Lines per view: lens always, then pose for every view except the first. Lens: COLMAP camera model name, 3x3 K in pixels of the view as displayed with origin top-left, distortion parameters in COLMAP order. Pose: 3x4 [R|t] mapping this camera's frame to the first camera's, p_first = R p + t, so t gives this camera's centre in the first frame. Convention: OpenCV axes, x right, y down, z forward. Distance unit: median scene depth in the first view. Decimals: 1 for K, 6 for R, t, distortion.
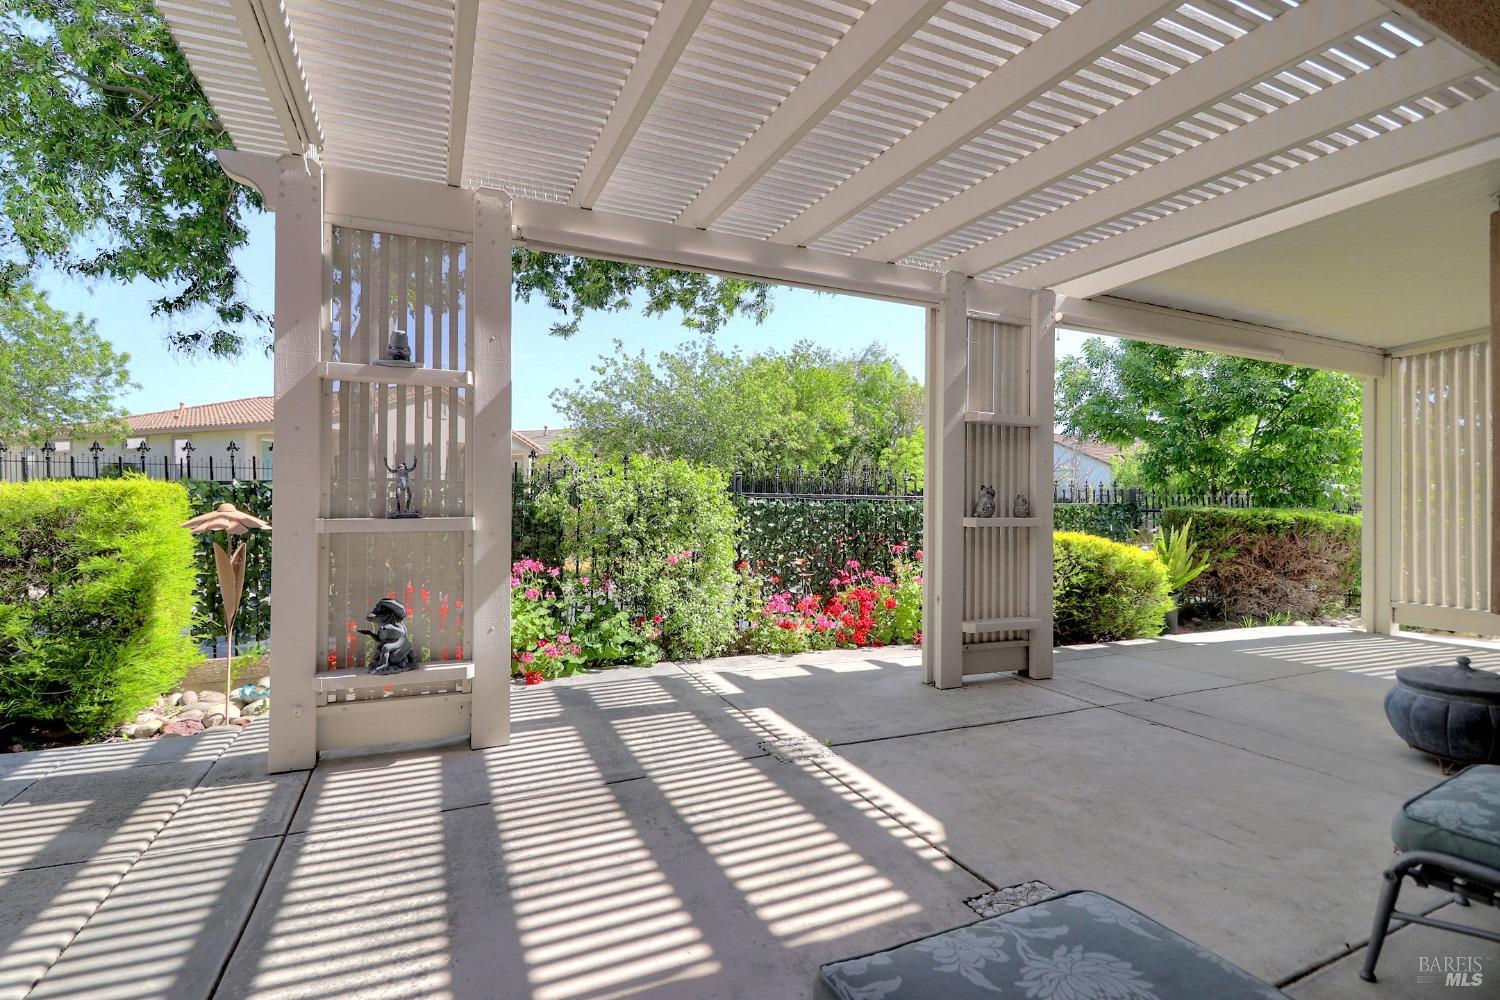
lens RADIAL K [[678.7, 0, 755.8], [0, 678.7, 500.6], [0, 0, 1]] dist [-0.007564, 0.001104]
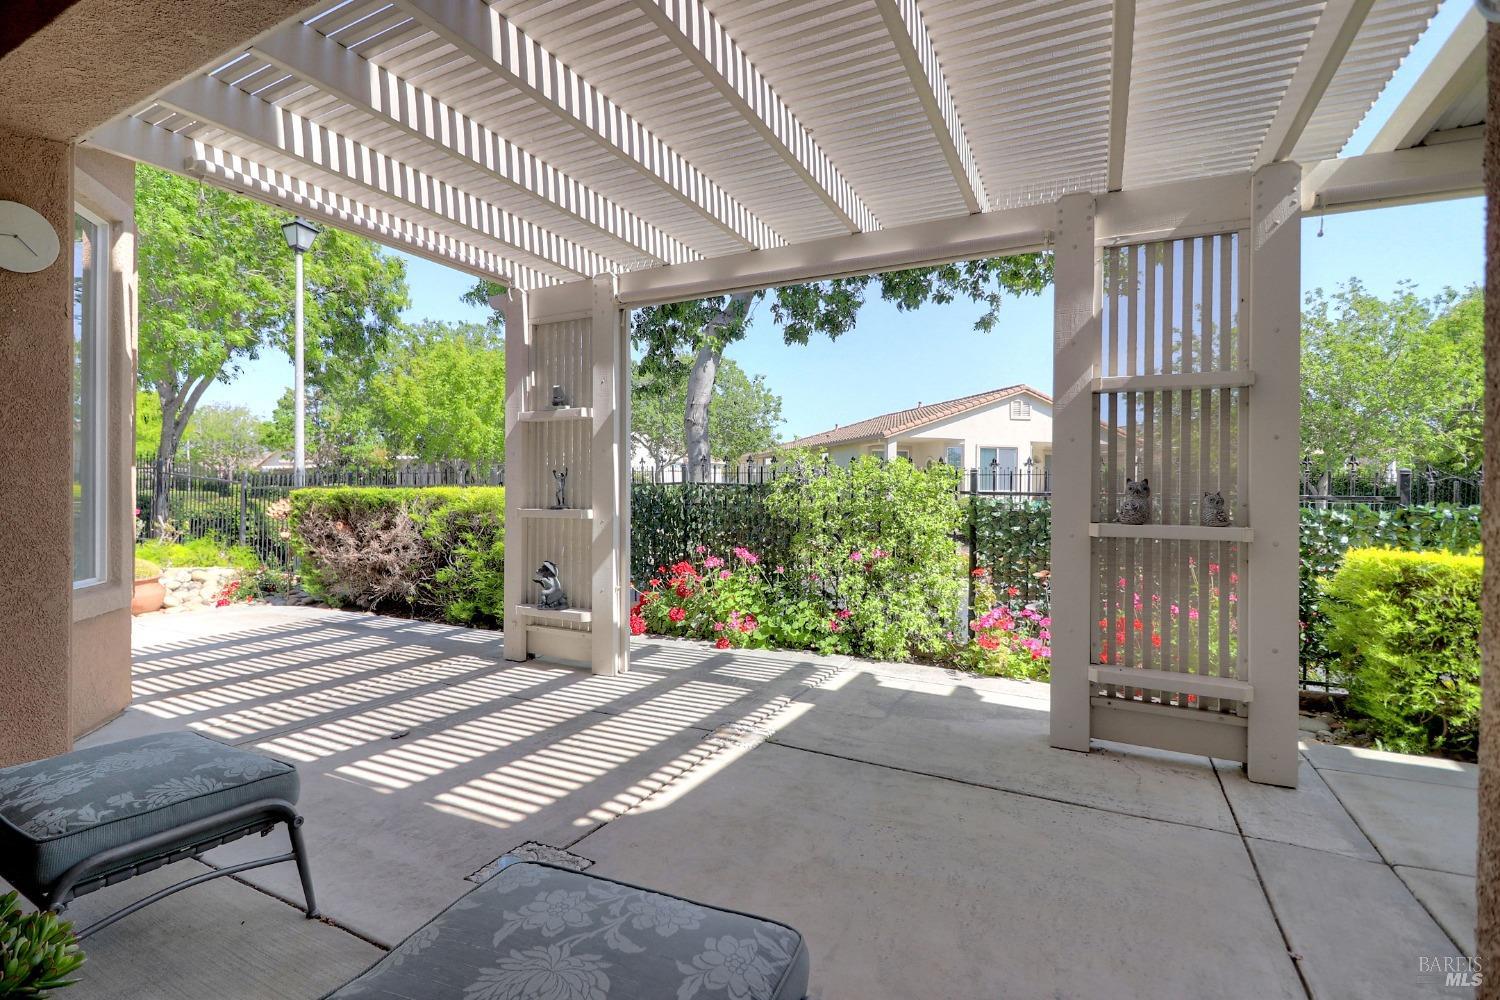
lens RADIAL K [[696.7, 0, 758.8], [0, 696.7, 498.1], [0, 0, 1]] dist [-0.002507, -0.000520]
pose [[0.640447, 0.000548, -0.768002, 0.960533], [-0.007210, 0.999960, -0.005299, 0.007349], [0.767968, 0.008931, 0.640425, 0.348379]]
